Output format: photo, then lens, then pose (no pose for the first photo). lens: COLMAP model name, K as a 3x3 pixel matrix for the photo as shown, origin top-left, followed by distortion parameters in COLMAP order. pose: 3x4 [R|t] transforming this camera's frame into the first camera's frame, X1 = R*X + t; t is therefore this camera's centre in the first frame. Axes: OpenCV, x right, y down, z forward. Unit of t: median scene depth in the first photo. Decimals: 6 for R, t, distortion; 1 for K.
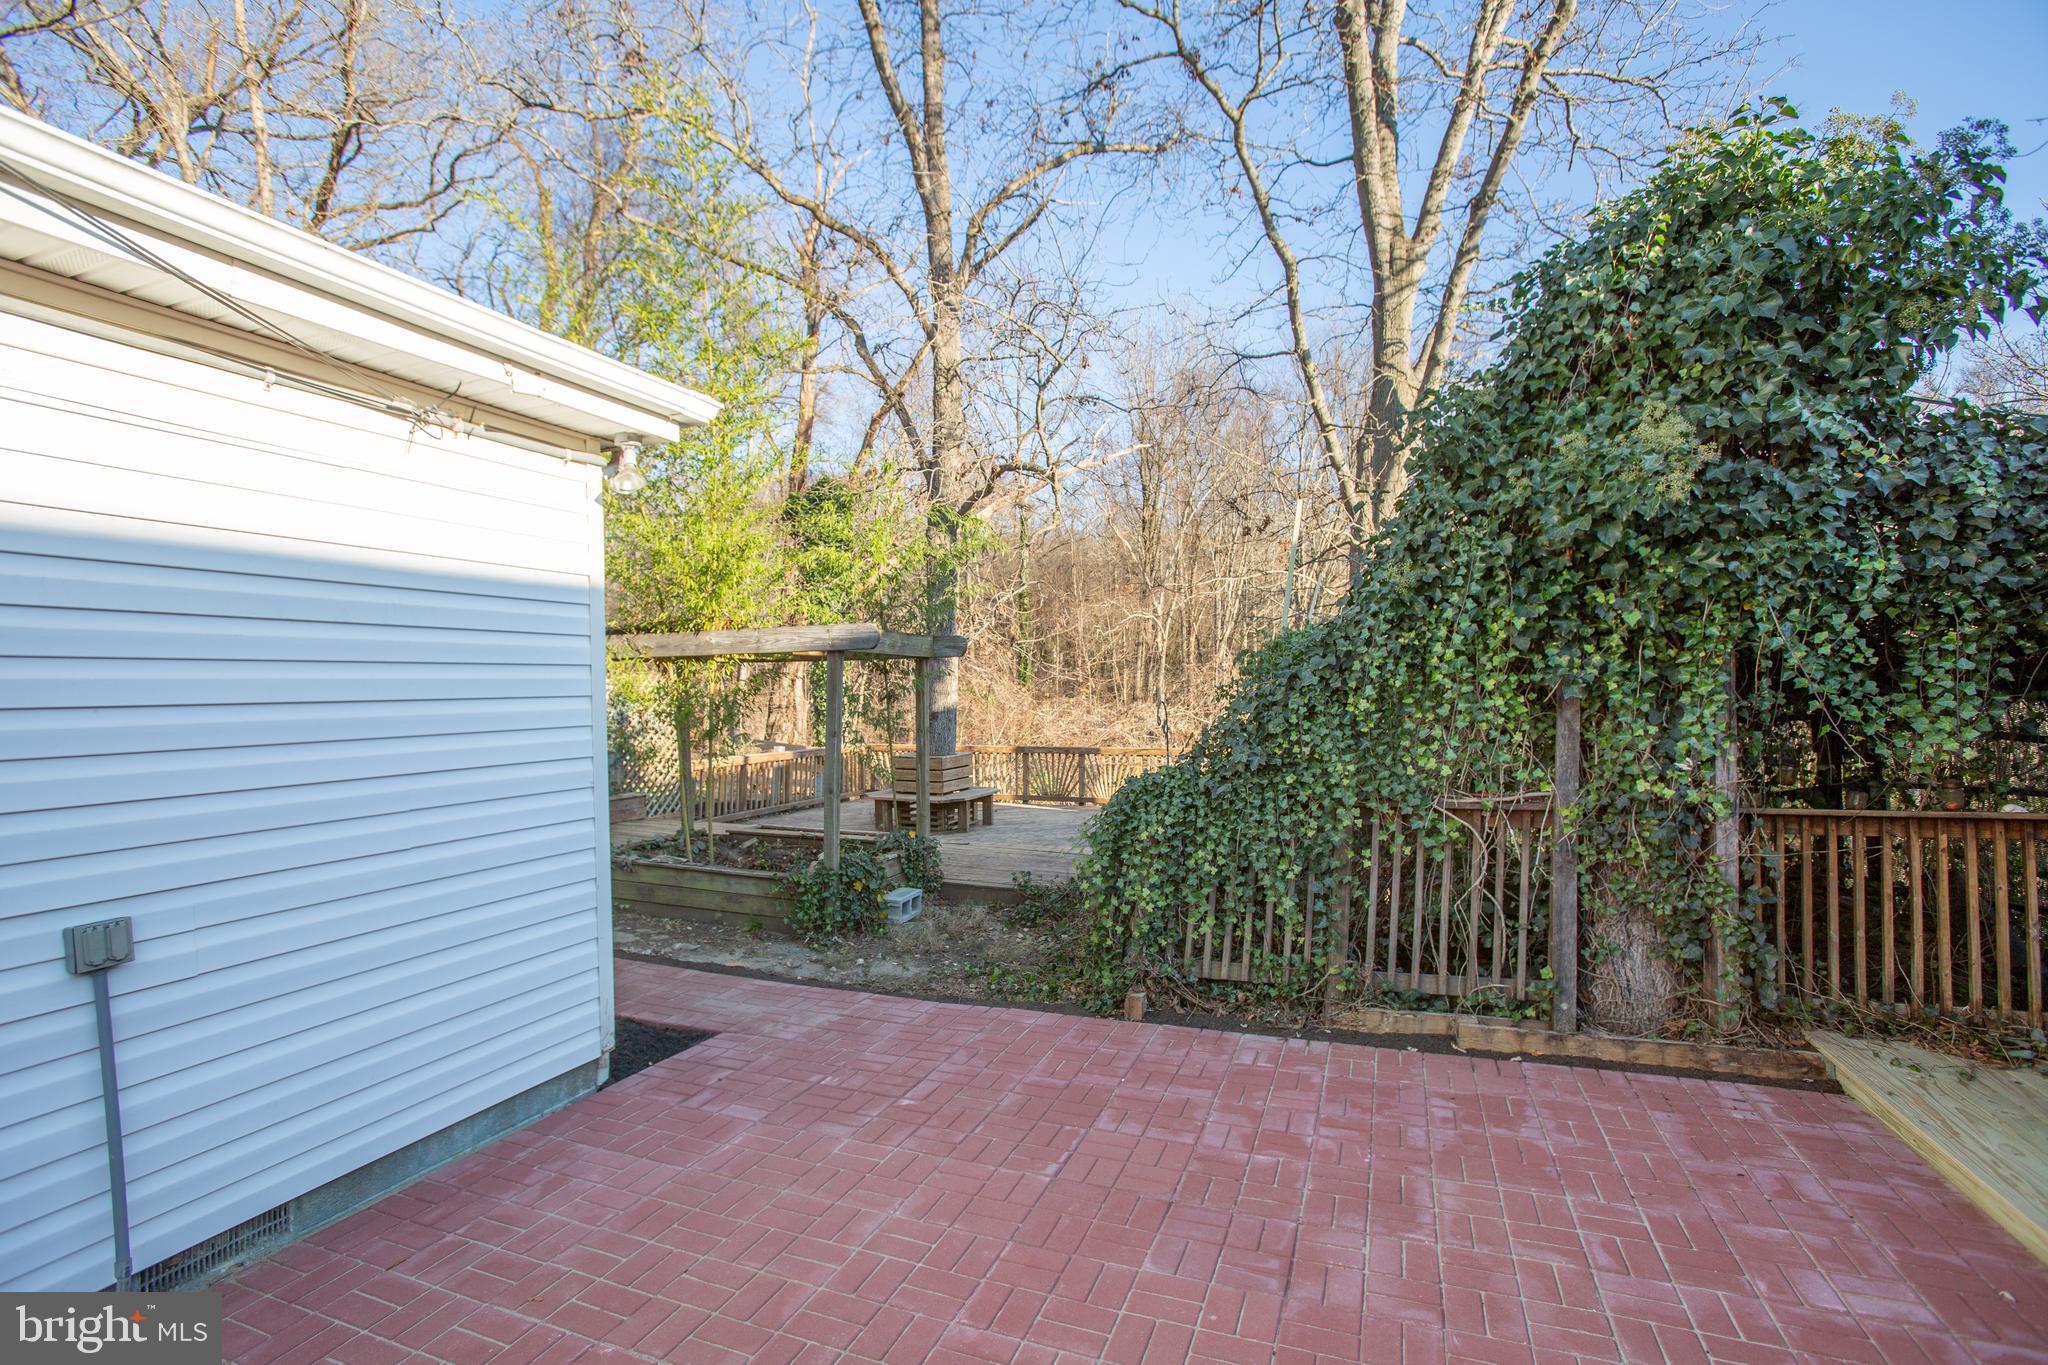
lens RADIAL K [[932.6, 0, 1051.5], [0, 932.6, 686.5], [0, 0, 1]] dist [-0.069923, 0.020830]
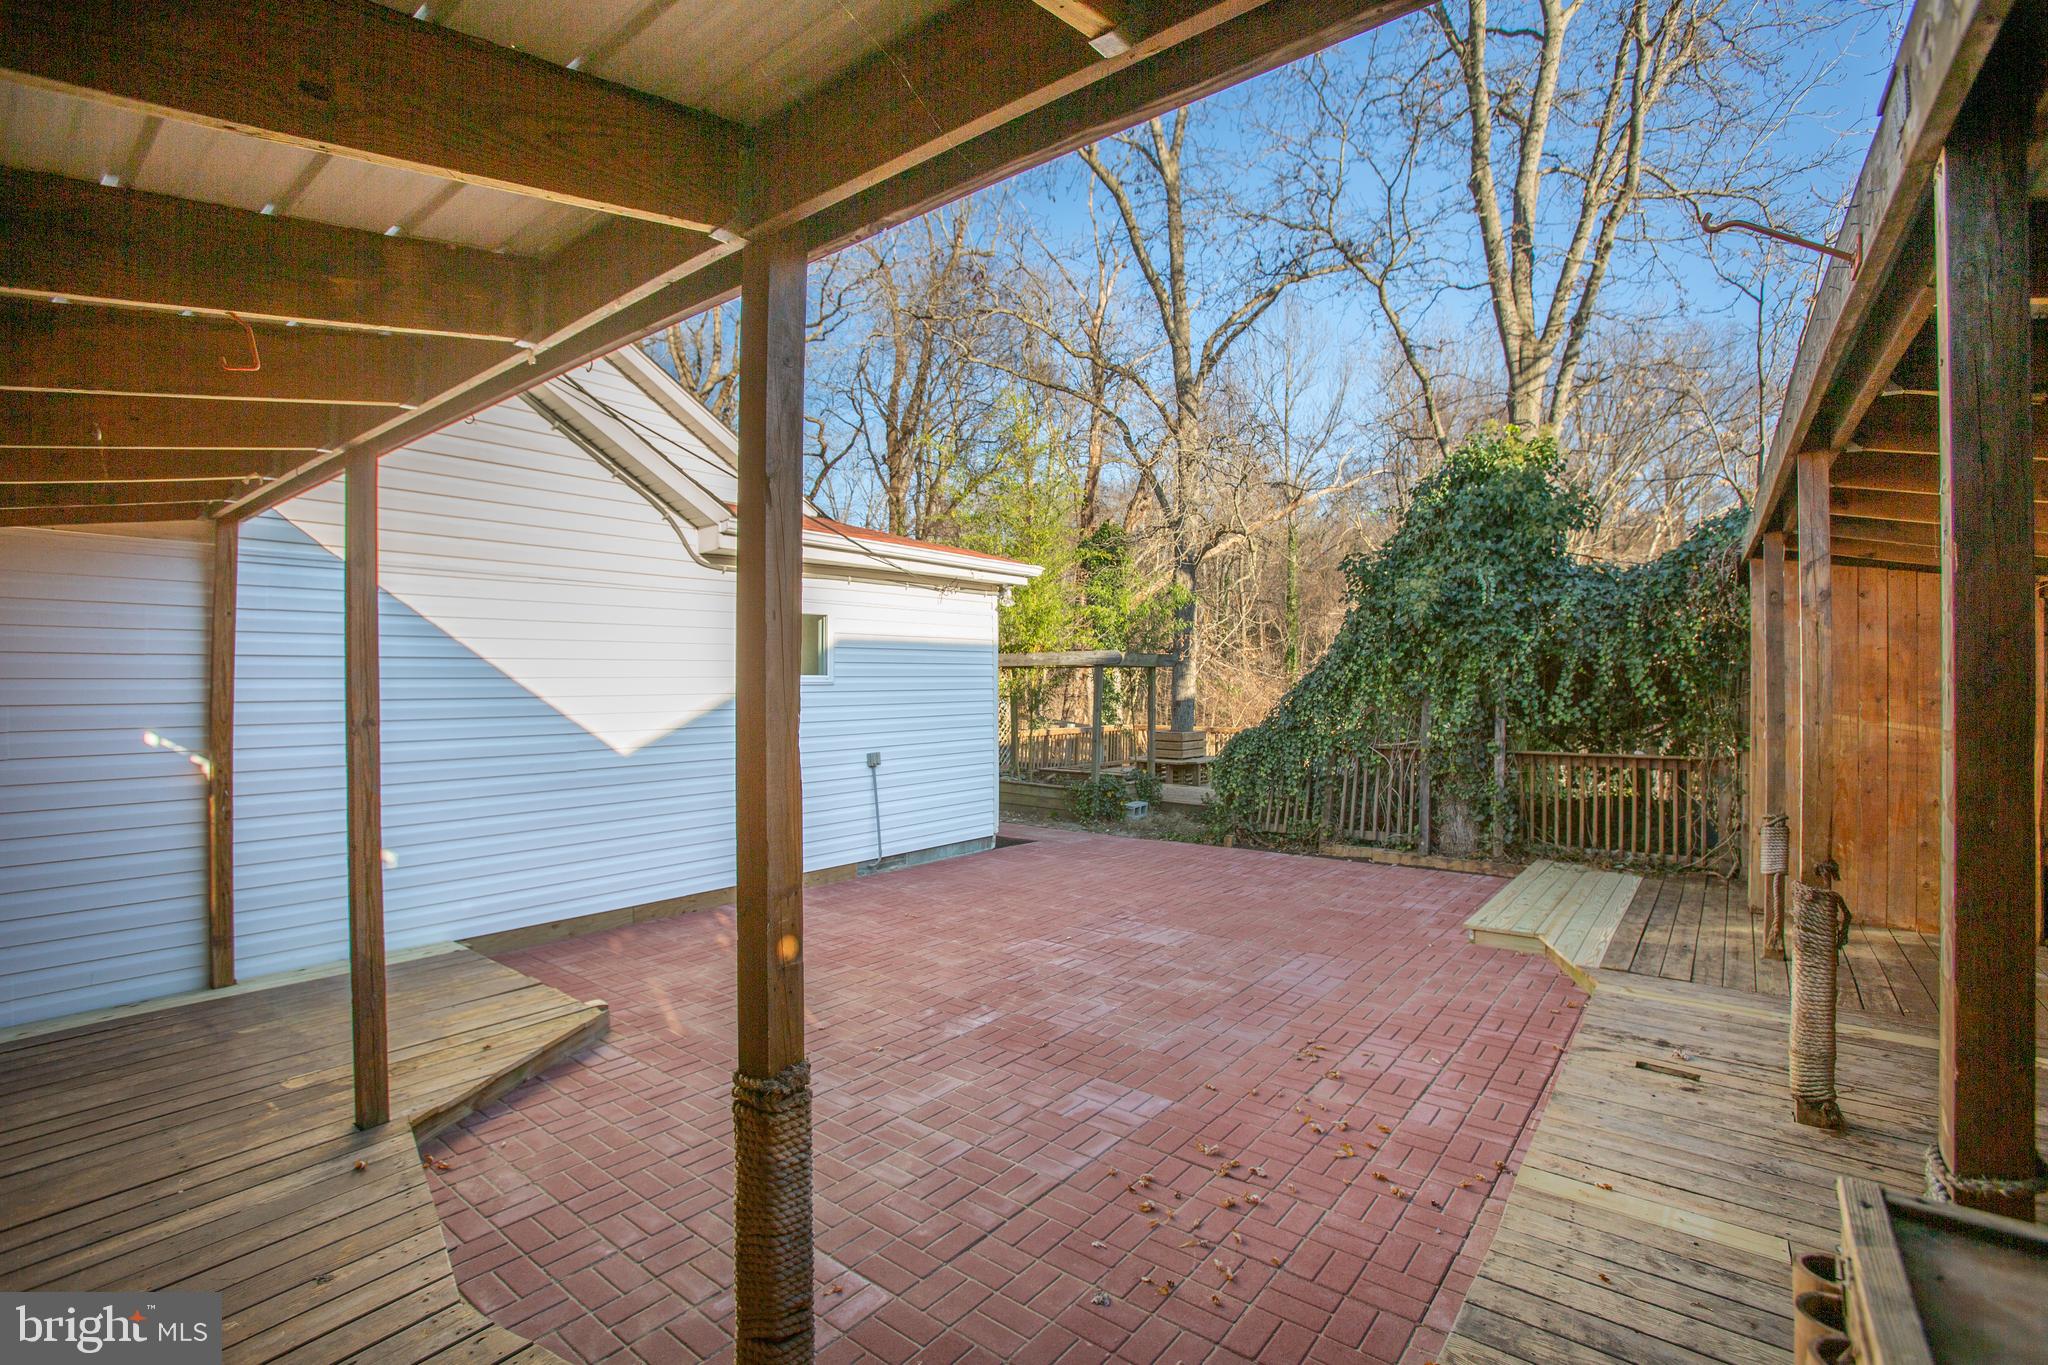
lens RADIAL K [[932.6, 0, 1051.5], [0, 932.6, 686.5], [0, 0, 1]] dist [-0.069923, 0.020830]
pose [[0.951865, 0.012144, -0.306276, 0.223992], [-0.009404, 0.999902, 0.010418, -0.012654], [0.306372, -0.007037, 0.951886, -0.718485]]
